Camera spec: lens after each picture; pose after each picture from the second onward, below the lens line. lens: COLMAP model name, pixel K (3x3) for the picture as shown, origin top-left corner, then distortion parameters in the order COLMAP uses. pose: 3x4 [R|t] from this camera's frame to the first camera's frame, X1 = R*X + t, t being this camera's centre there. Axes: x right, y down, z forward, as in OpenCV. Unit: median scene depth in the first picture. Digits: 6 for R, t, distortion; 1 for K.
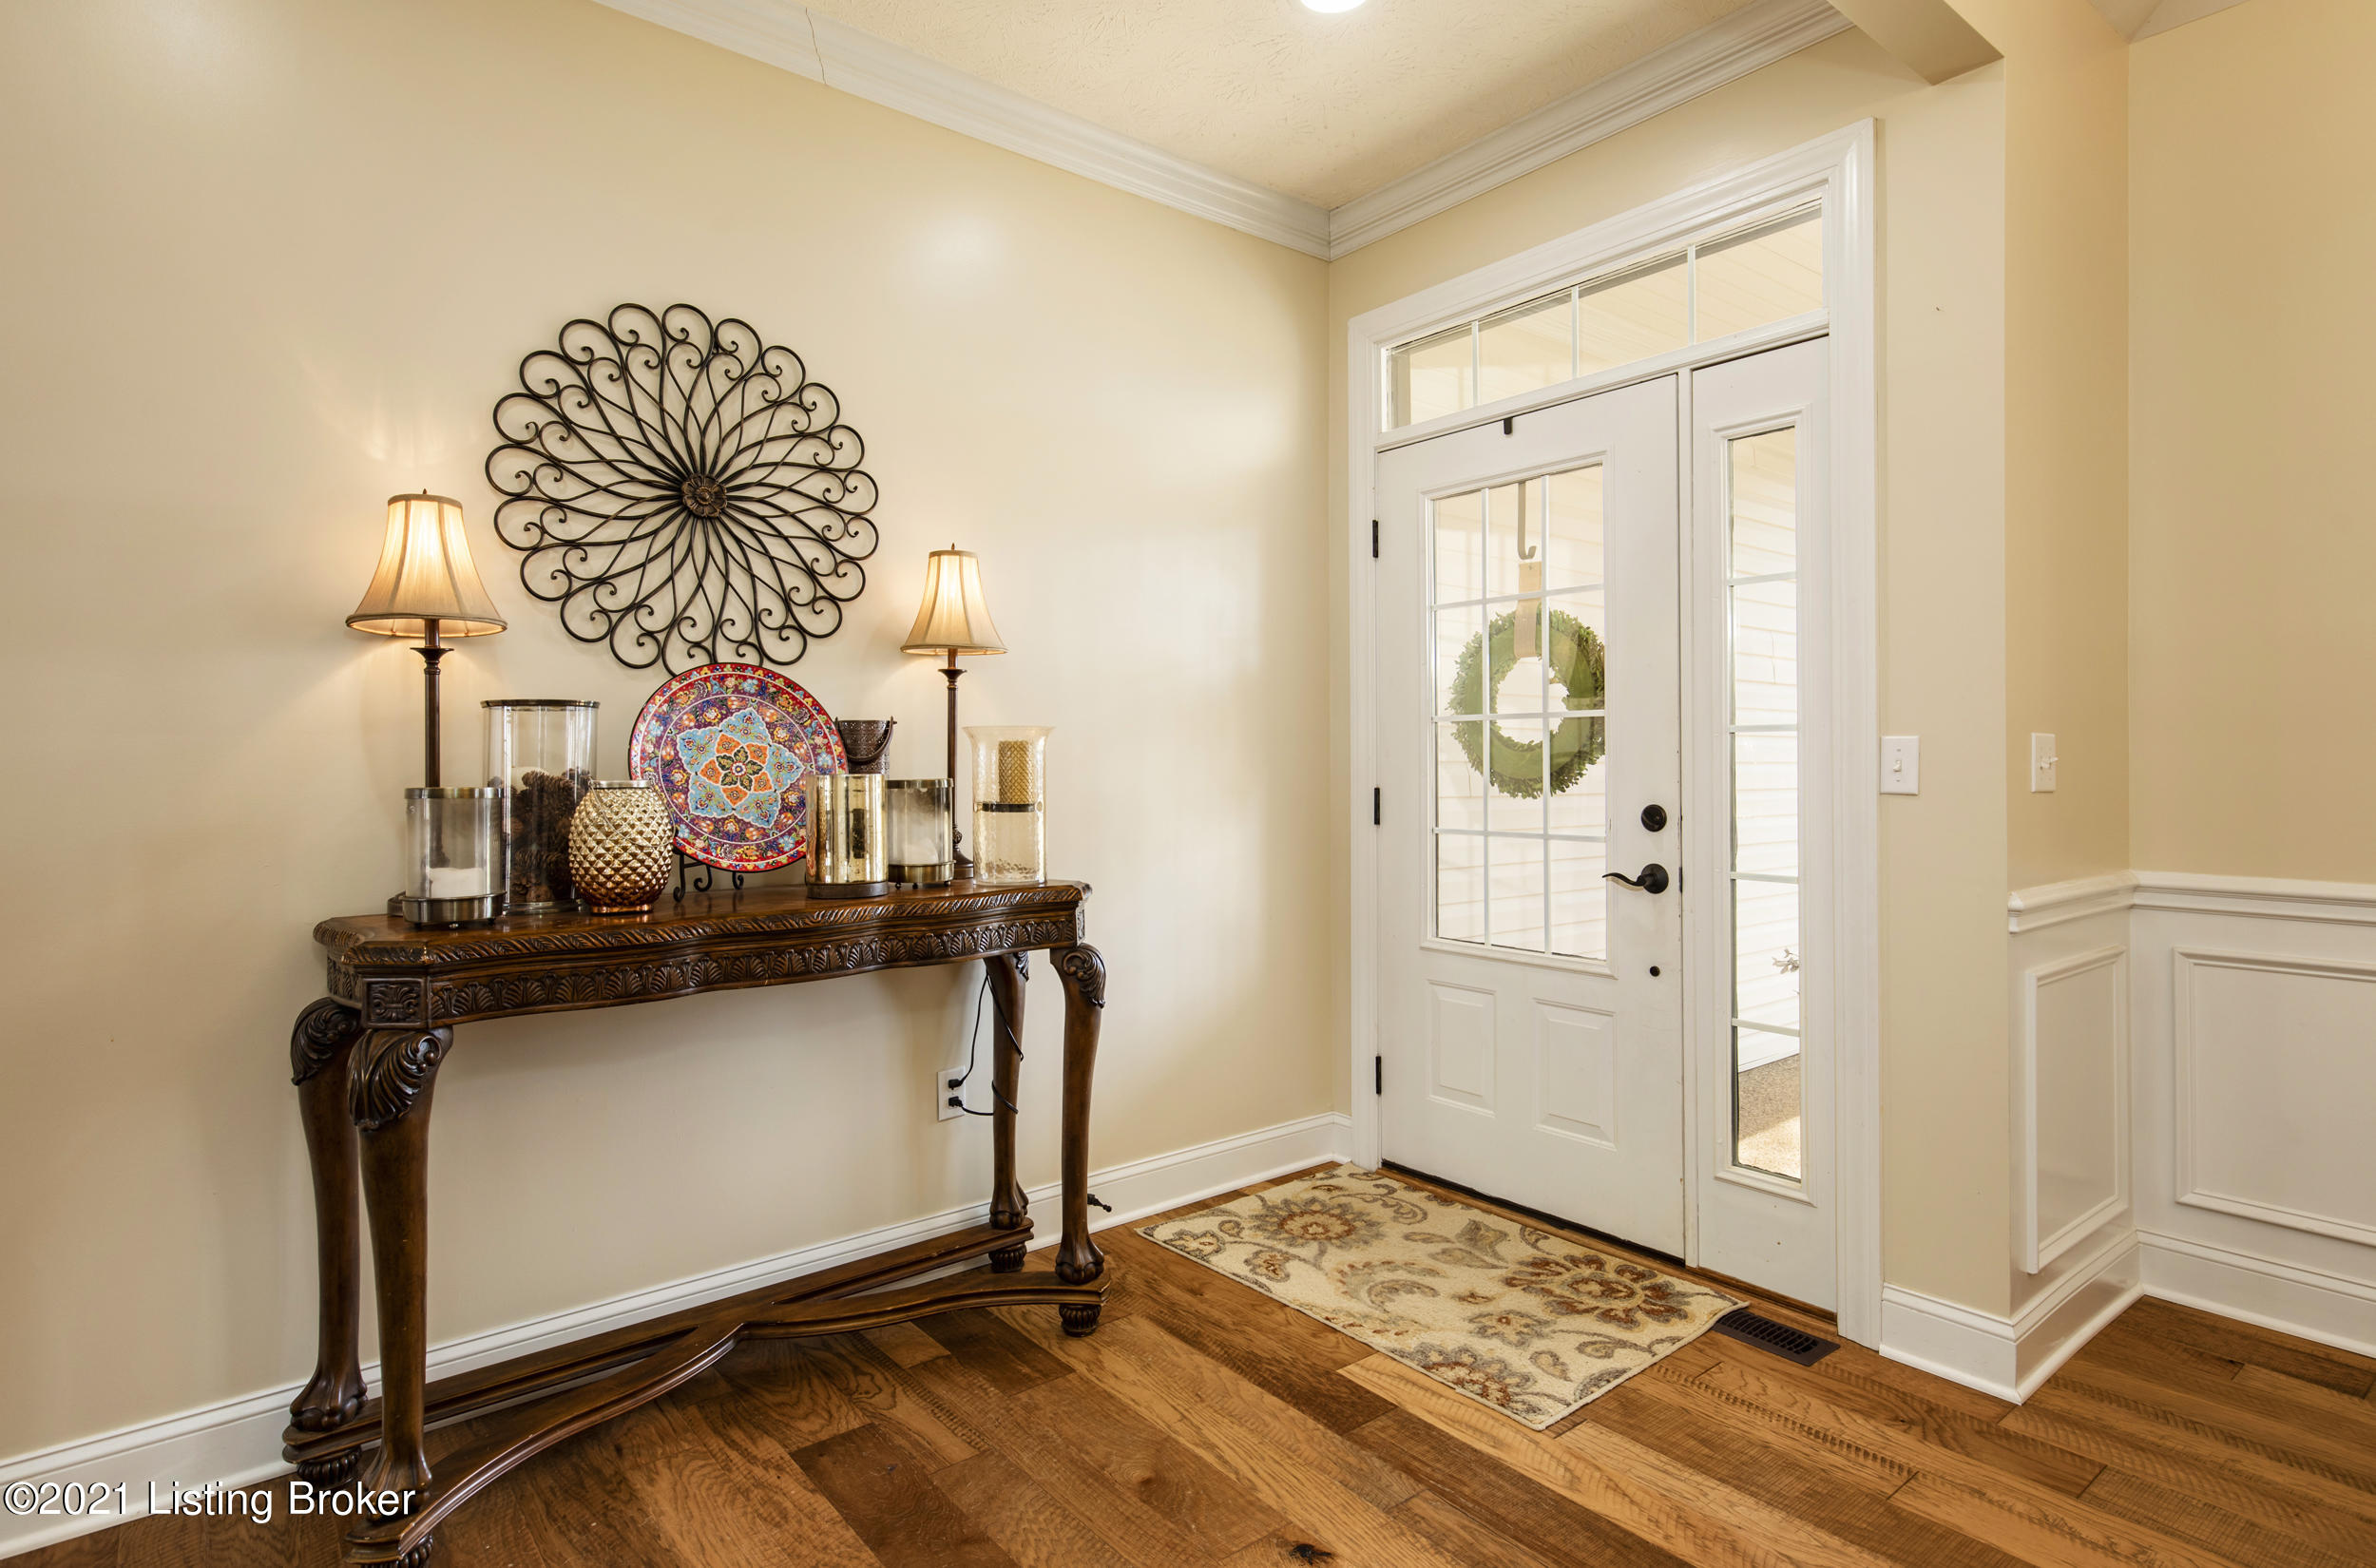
lens RADIAL K [[1235.4, 0, 1206.5], [0, 1235.4, 766.3], [0, 0, 1]] dist [0.006947, -0.003011]
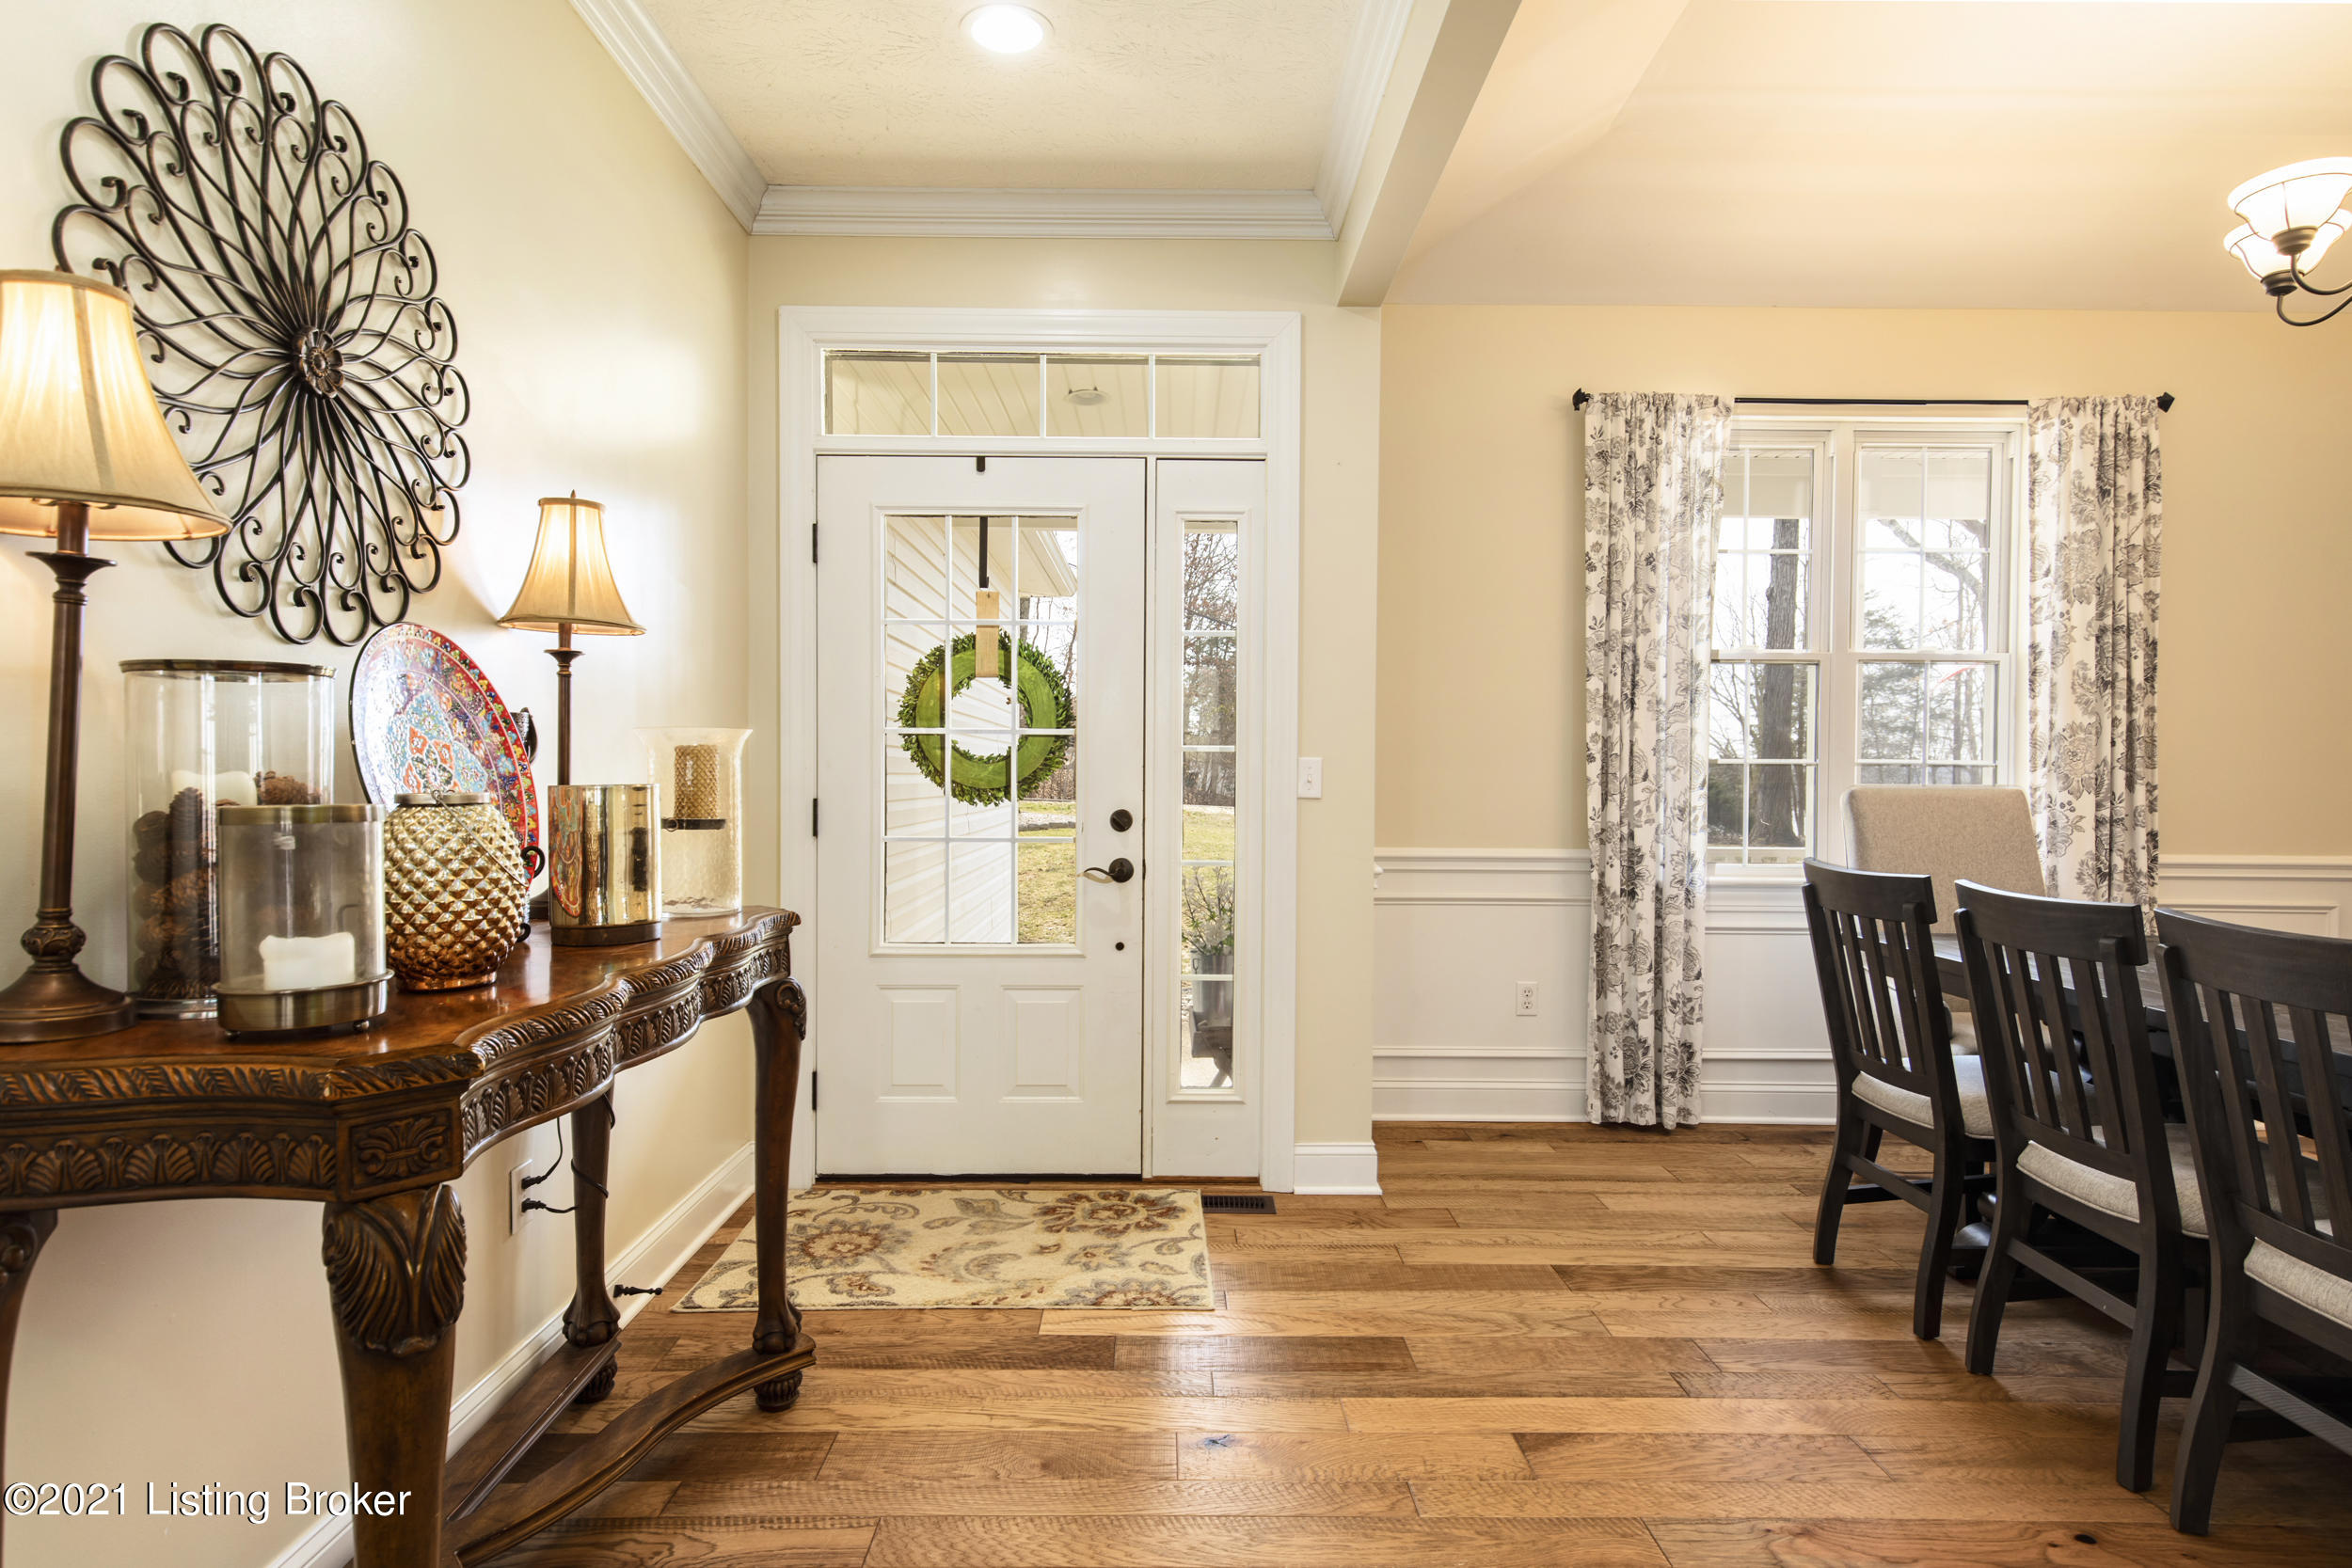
lens RADIAL K [[1222.8, 0, 1221.0], [0, 1222.8, 812.9], [0, 0, 1]] dist [0.006947, -0.003011]
pose [[0.620840, -0.019381, 0.783698, -0.579409], [-0.002393, 0.999643, 0.026617, 0.002435], [-0.783933, -0.018400, 0.620572, 0.199682]]
